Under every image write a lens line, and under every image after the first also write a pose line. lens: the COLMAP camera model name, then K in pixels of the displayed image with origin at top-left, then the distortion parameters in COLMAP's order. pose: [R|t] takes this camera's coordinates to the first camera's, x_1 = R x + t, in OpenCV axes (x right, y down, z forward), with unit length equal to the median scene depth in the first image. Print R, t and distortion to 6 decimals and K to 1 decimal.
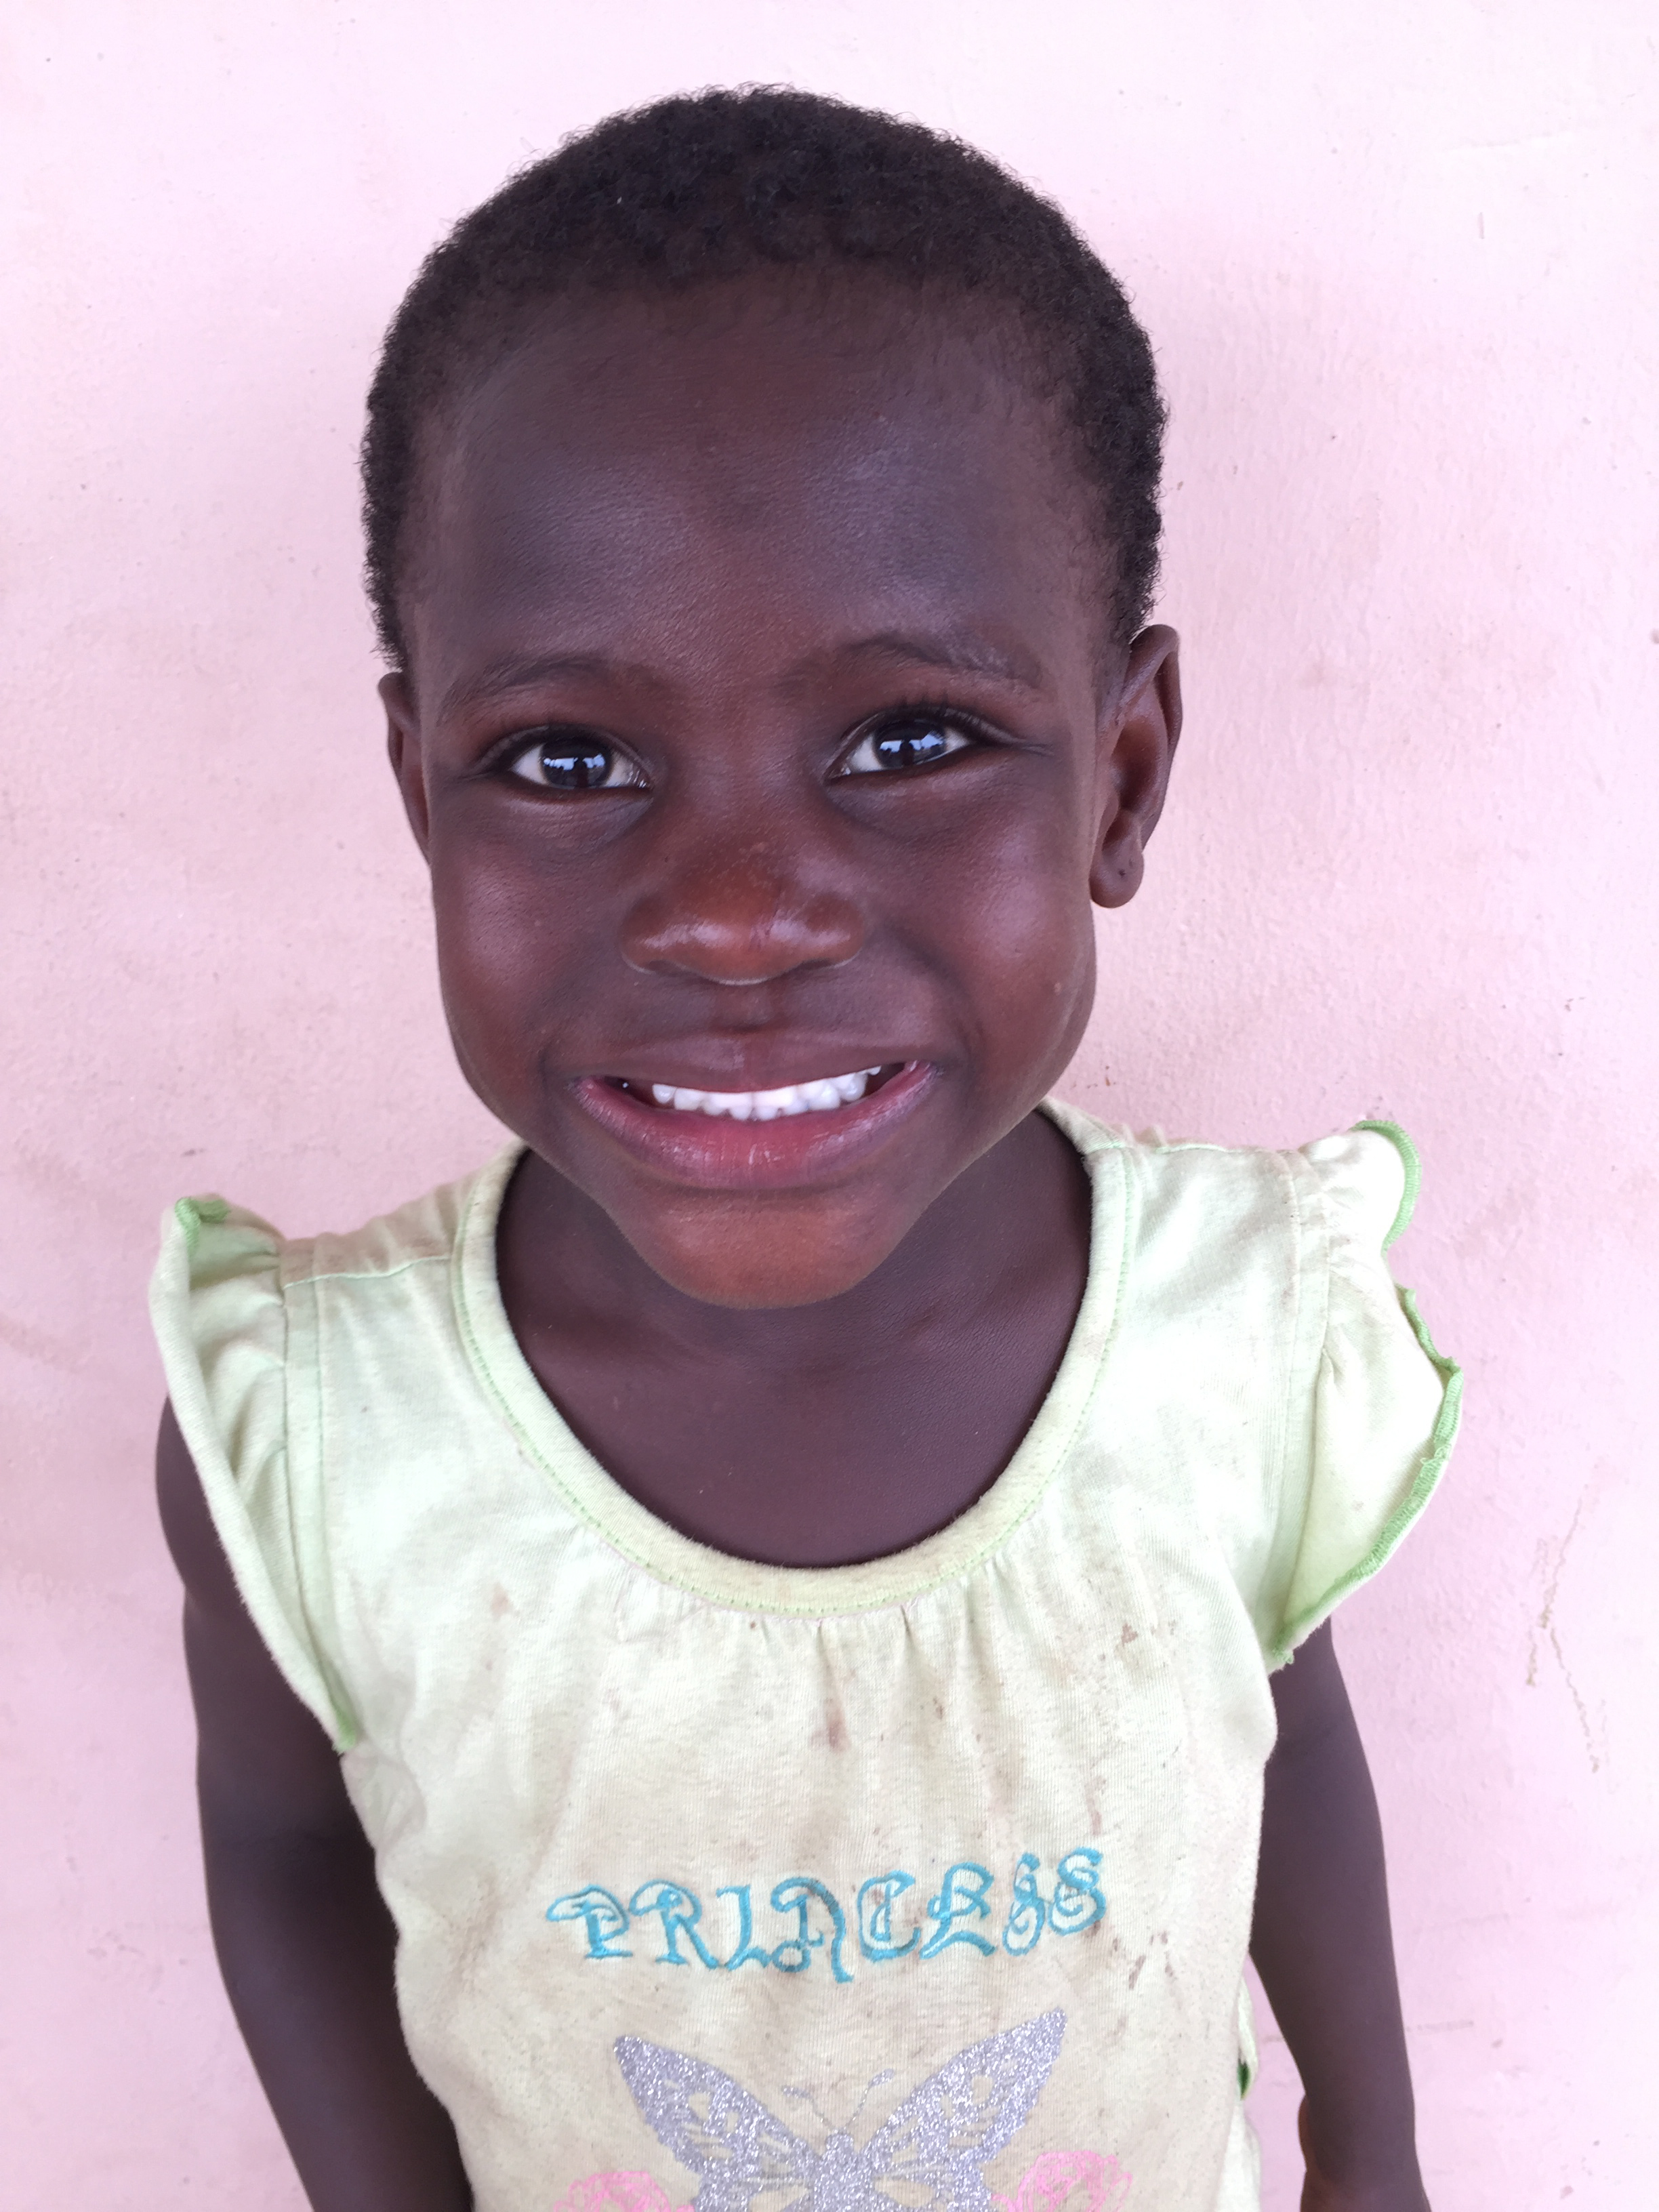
lens RADIAL K [[1889.6, 0, 838.0], [0, 1889.6, 1113.6], [0, 0, 1]] dist [0.080165, -0.125554]
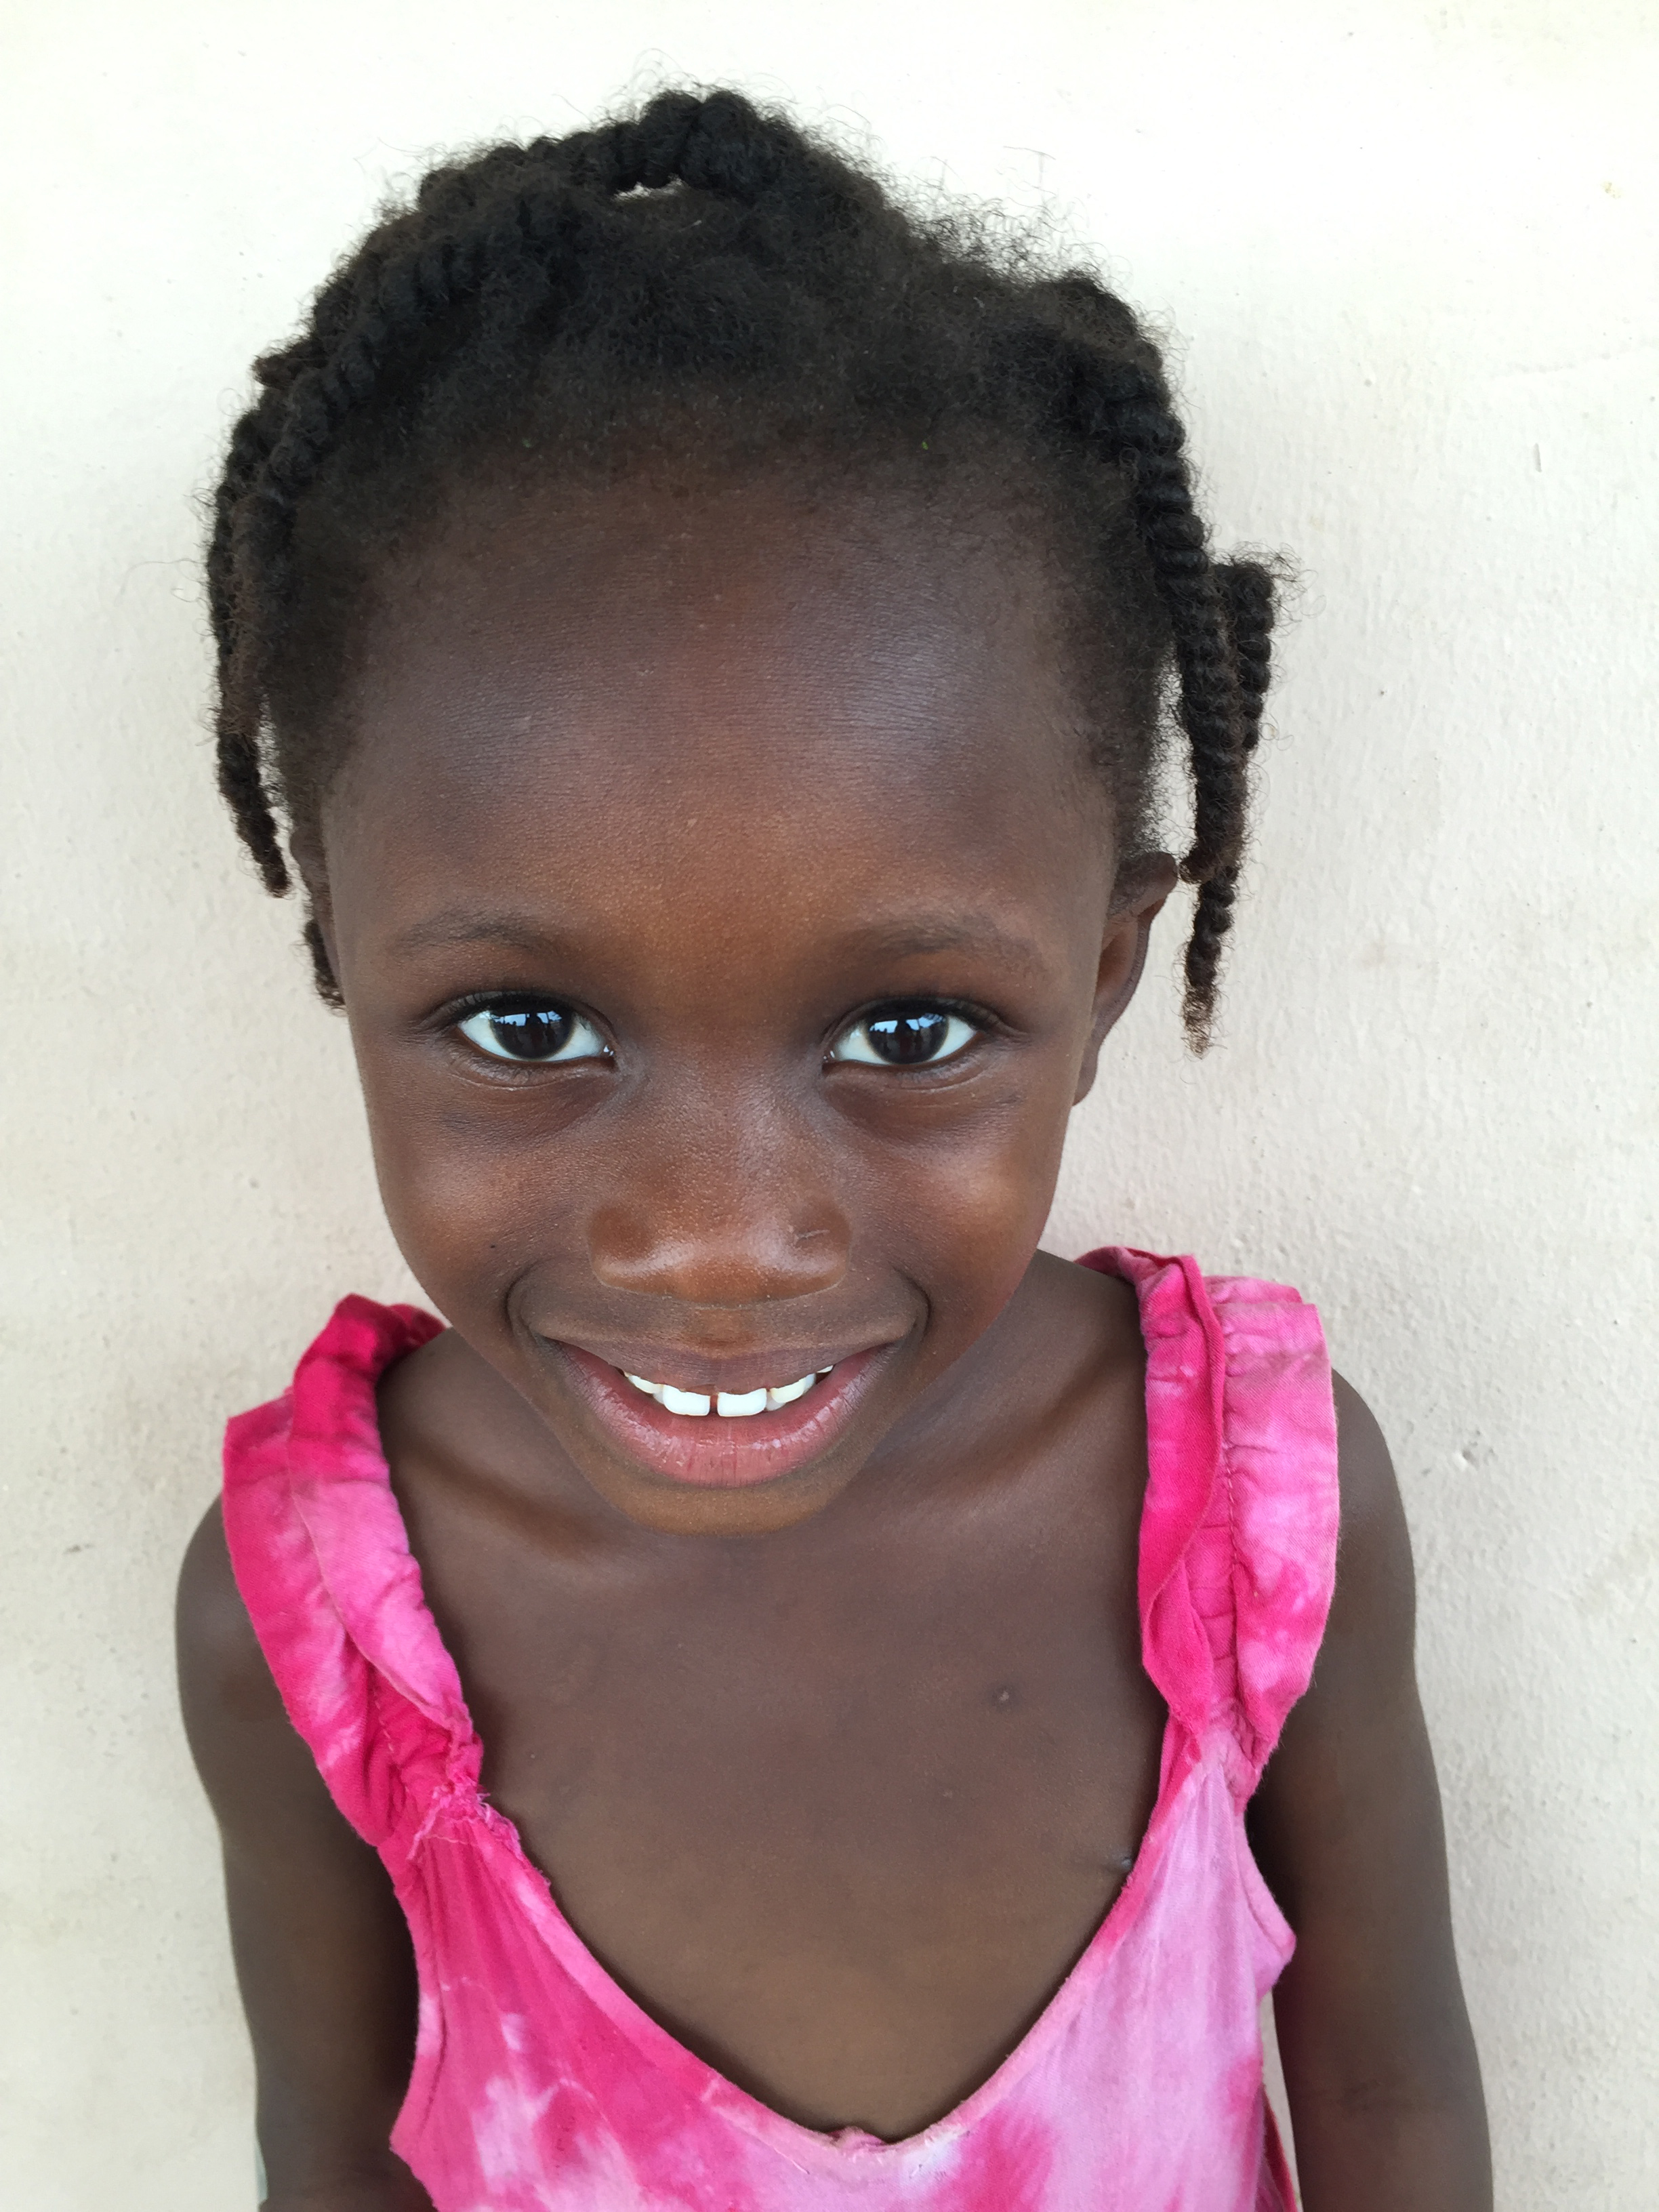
lens RADIAL K [[1889.6, 0, 837.7], [0, 1889.6, 1103.4], [0, 0, 1]] dist [0.080165, -0.125554]
pose [[0.999277, -0.034337, 0.016352, -0.011093], [0.036337, 0.988904, -0.144046, -0.043652], [-0.011224, 0.144536, 0.989436, 0.142150]]
